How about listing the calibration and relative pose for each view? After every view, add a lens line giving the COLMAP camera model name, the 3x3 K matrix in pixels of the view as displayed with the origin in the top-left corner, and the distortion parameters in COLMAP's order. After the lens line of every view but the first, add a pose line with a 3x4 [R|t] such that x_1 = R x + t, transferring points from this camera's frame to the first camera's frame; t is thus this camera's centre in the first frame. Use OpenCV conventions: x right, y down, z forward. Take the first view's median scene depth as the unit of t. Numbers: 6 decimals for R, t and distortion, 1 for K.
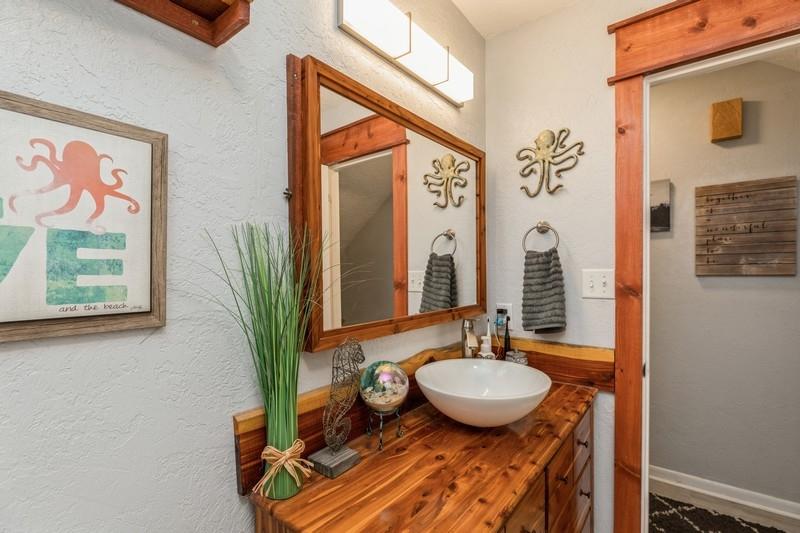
lens RADIAL K [[362.7, 0, 399.1], [0, 362.7, 272.0], [0, 0, 1]] dist [0.009657, -0.002065]
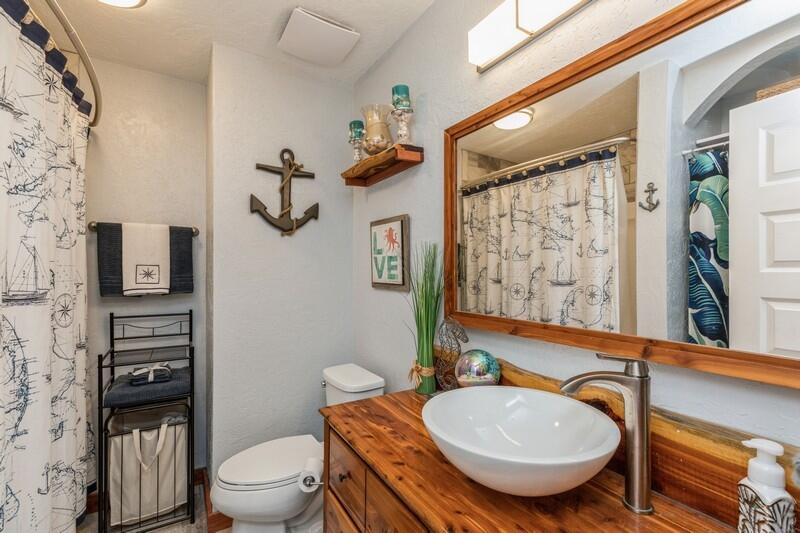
lens RADIAL K [[362.7, 0, 402.3], [0, 362.7, 268.2], [0, 0, 1]] dist [0.009657, -0.002065]
pose [[-0.335776, -0.003268, -0.941936, 1.865209], [-0.002570, 0.999993, -0.002554, -0.000489], [0.941938, 0.001563, -0.335782, 1.988592]]
